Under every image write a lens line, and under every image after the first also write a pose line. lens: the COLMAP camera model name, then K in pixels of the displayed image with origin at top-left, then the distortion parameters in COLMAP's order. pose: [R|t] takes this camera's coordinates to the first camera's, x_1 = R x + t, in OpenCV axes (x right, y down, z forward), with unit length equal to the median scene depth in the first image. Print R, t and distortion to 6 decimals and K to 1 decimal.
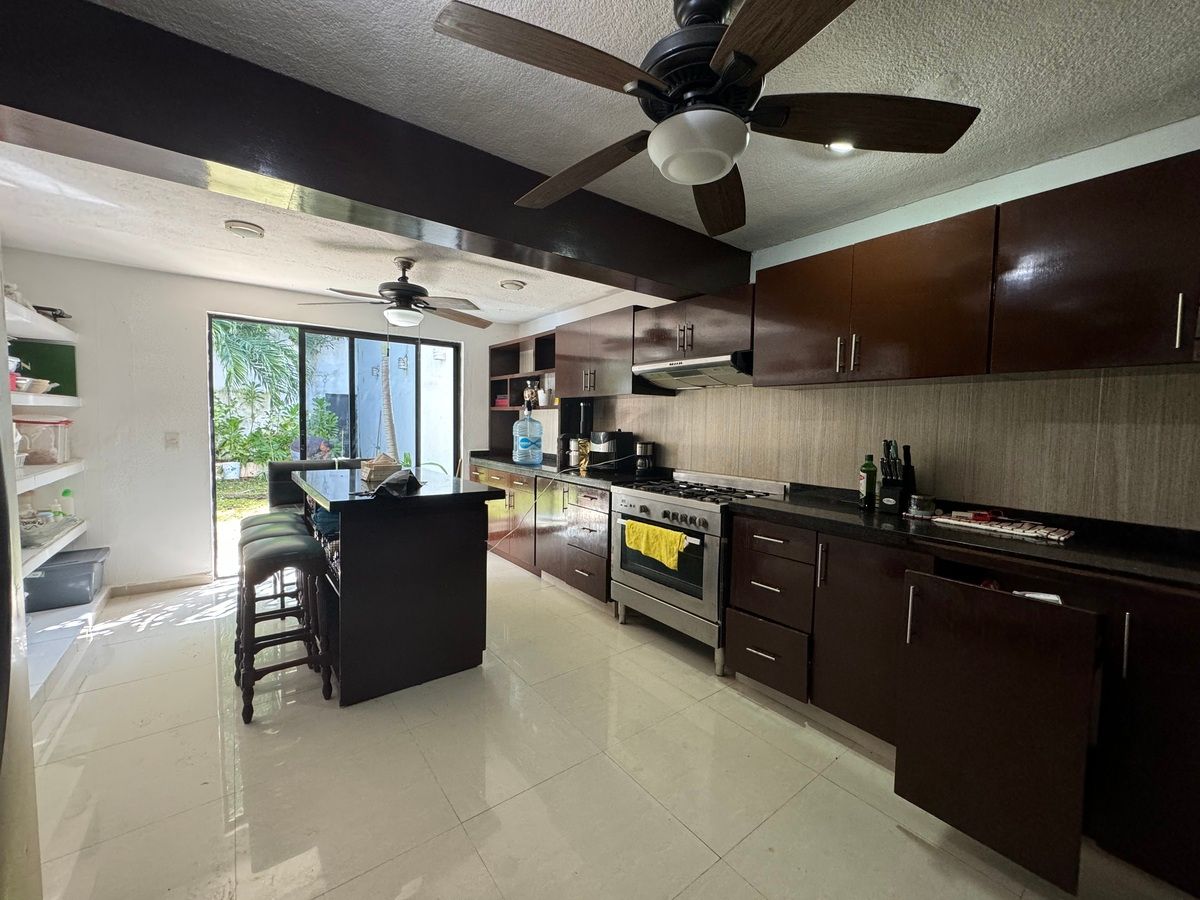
lens RADIAL K [[481.1, 0, 596.8], [0, 481.1, 453.0], [0, 0, 1]] dist [0.007442, 0.000007]
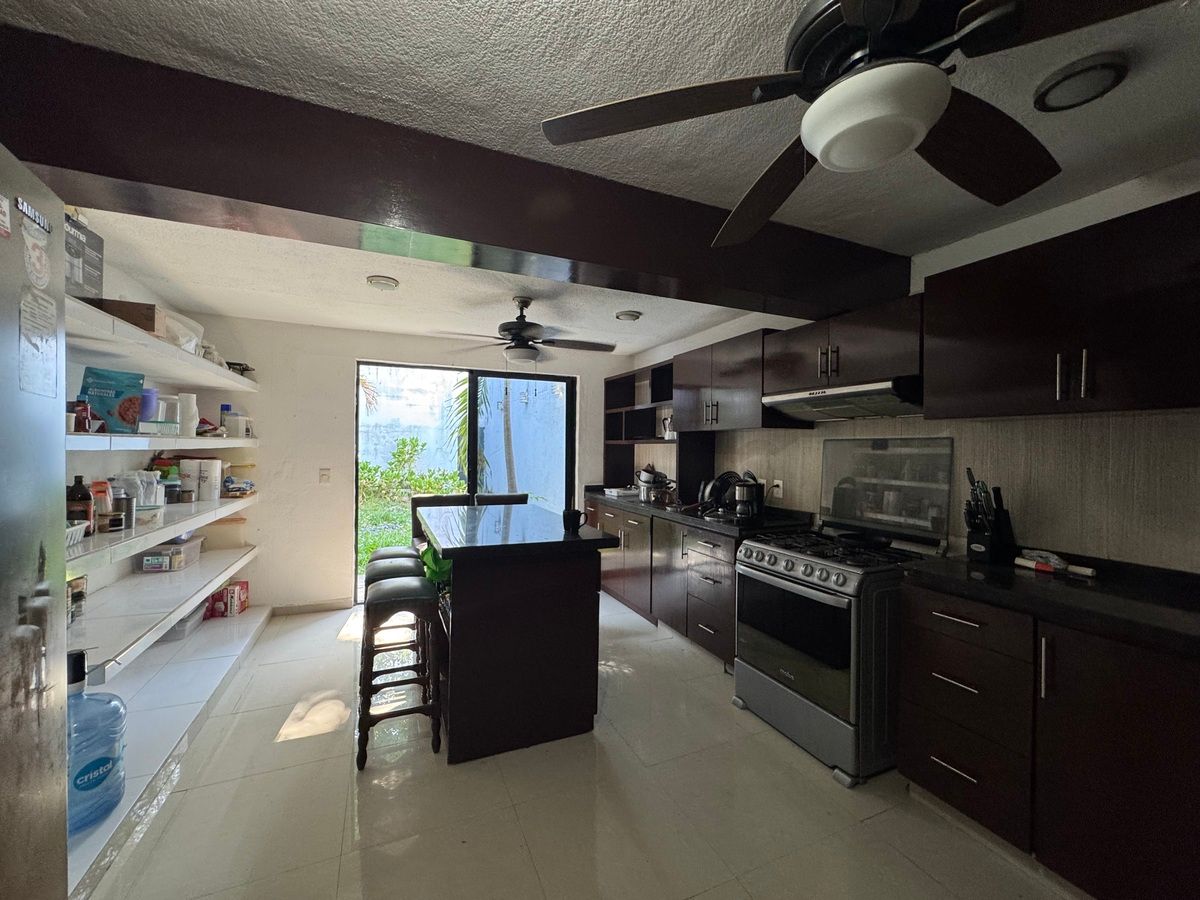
lens RADIAL K [[484.3, 0, 598.8], [0, 484.3, 449.4], [0, 0, 1]] dist [-0.000596, 0.000090]
pose [[0.972983, -0.005534, -0.230809, -0.012786], [-0.009138, 0.998006, -0.062451, -0.026032], [0.230694, 0.062873, 0.970993, 0.076426]]
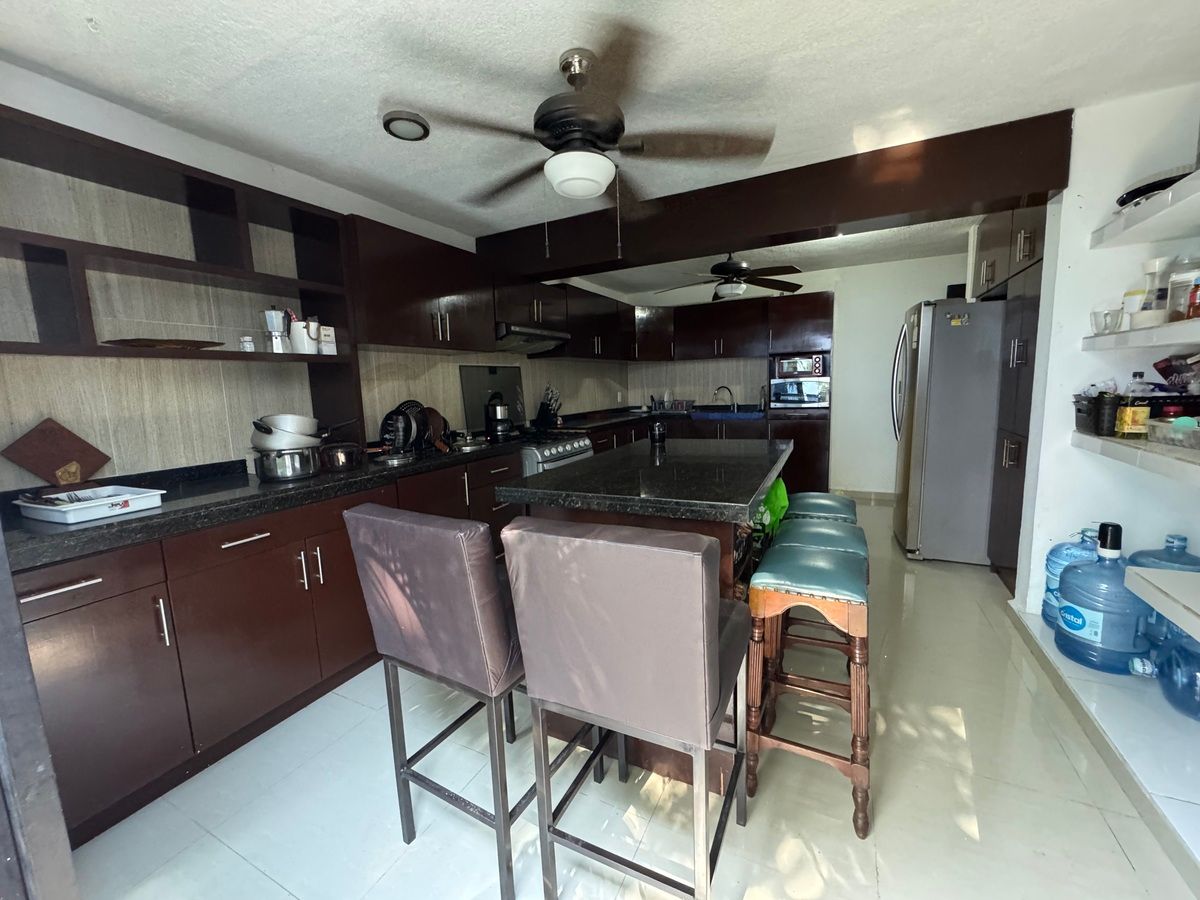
lens RADIAL K [[481.1, 0, 596.8], [0, 481.1, 453.0], [0, 0, 1]] dist [0.007442, 0.000007]
pose [[-0.438817, -0.126280, 0.889659, -0.971653], [0.086349, 0.979568, 0.181633, -0.085399], [-0.894418, 0.156525, -0.418946, 1.311997]]
